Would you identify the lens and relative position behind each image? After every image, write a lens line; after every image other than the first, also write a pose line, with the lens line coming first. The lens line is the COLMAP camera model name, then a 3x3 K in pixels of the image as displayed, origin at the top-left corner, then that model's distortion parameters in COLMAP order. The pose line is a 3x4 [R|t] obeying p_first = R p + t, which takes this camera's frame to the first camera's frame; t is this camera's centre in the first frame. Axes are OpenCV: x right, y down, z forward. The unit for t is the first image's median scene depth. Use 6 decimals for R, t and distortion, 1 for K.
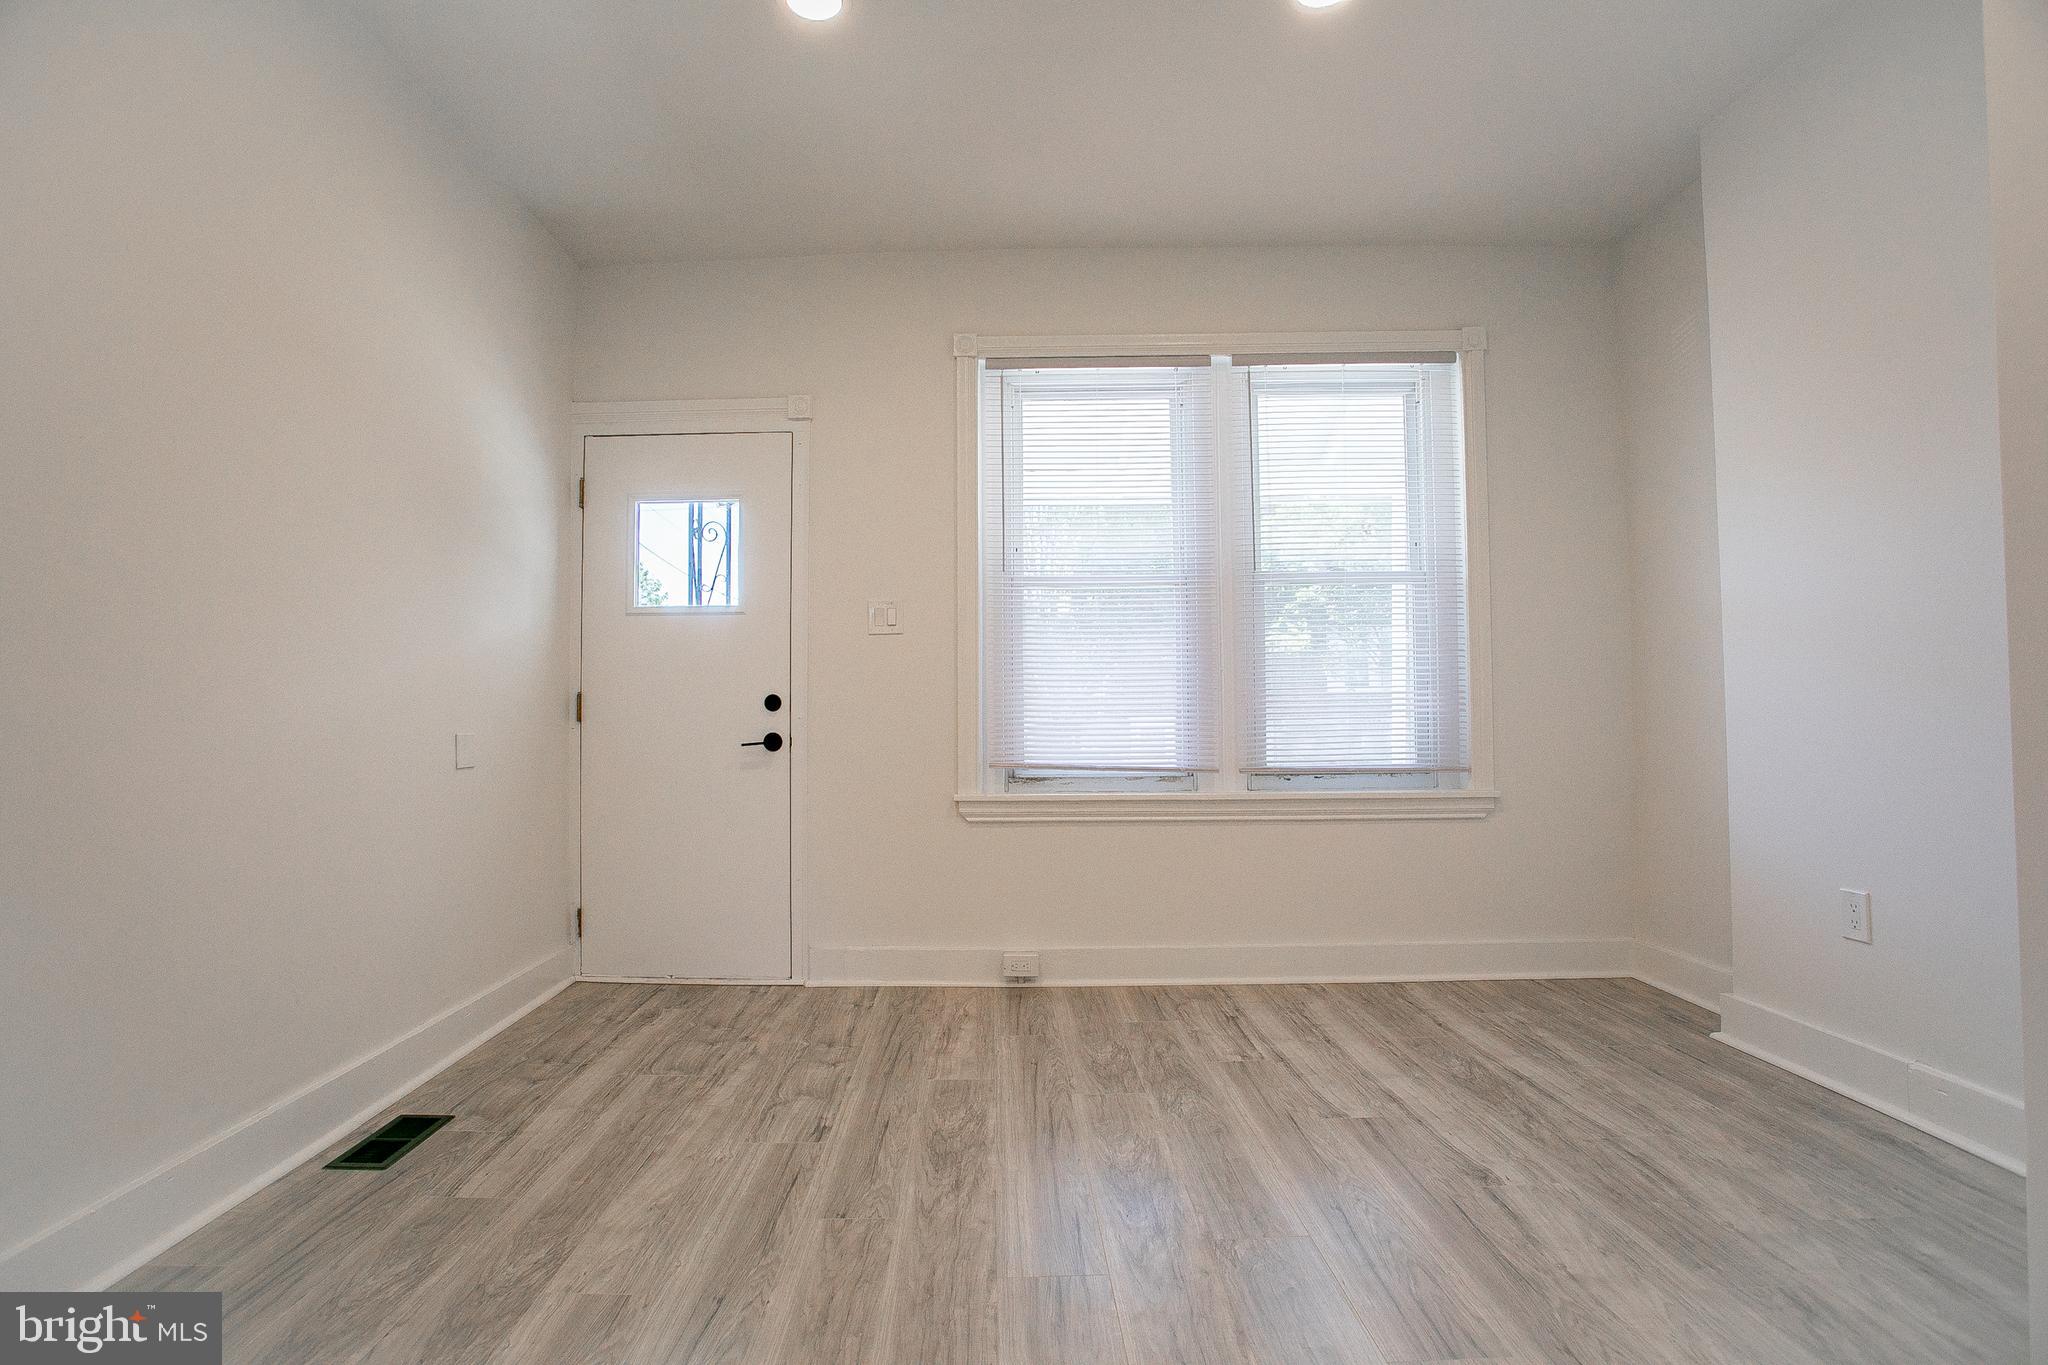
lens RADIAL K [[979.9, 0, 1008.8], [0, 979.9, 684.5], [0, 0, 1]] dist [-0.077524, 0.031942]
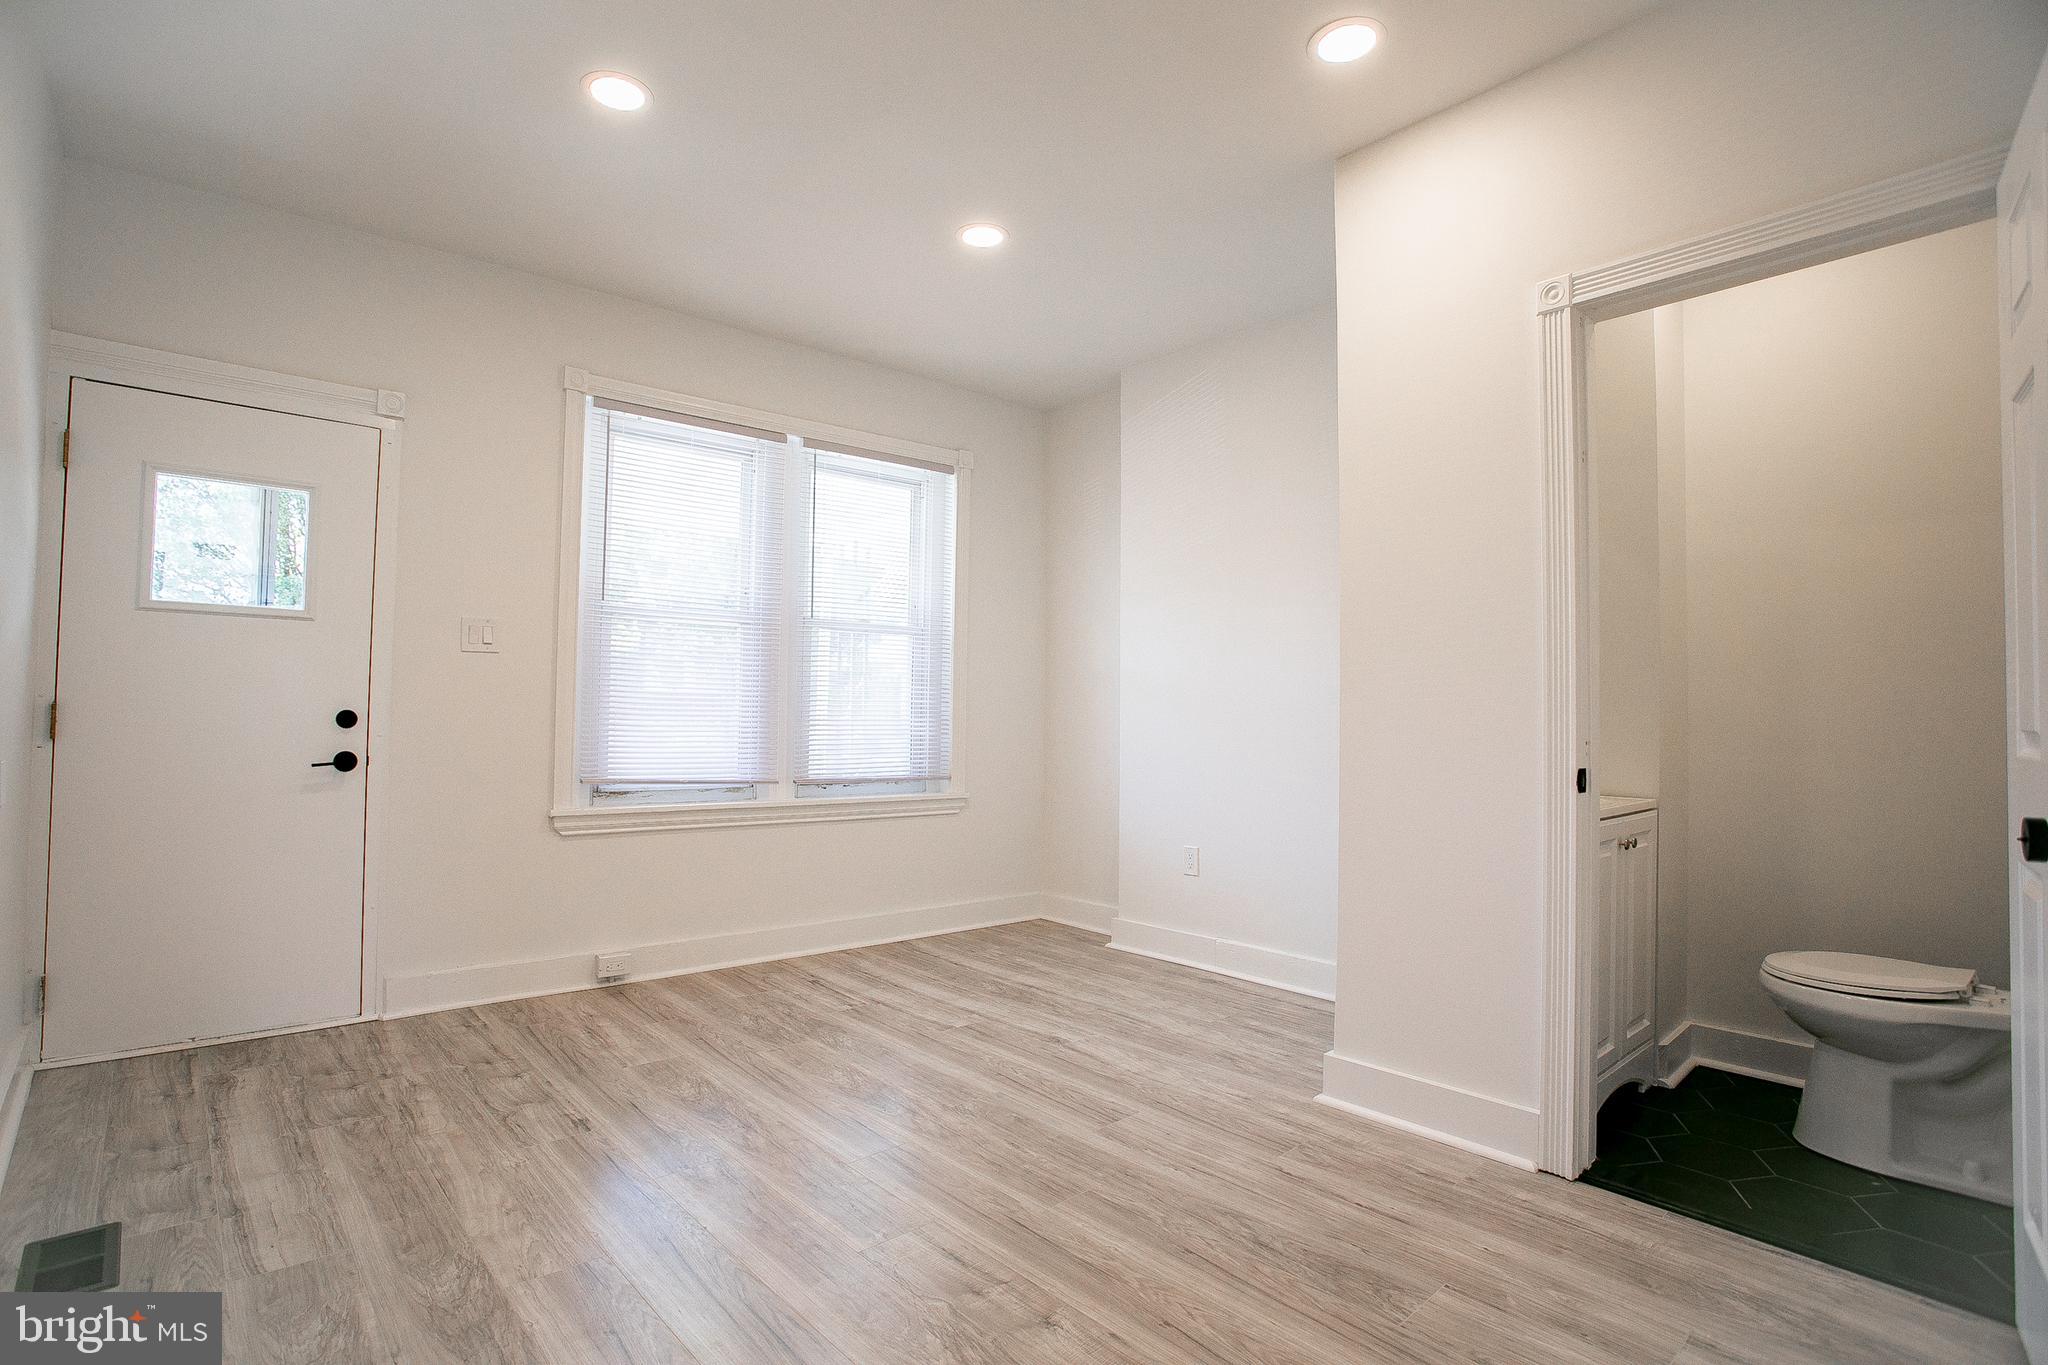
lens RADIAL K [[979.9, 0, 1008.8], [0, 979.9, 684.5], [0, 0, 1]] dist [-0.077524, 0.031942]
pose [[0.753074, 0.039008, 0.656779, -0.372731], [-0.042557, 0.999038, -0.010539, -0.032175], [-0.656558, -0.020014, 0.754010, -0.091230]]
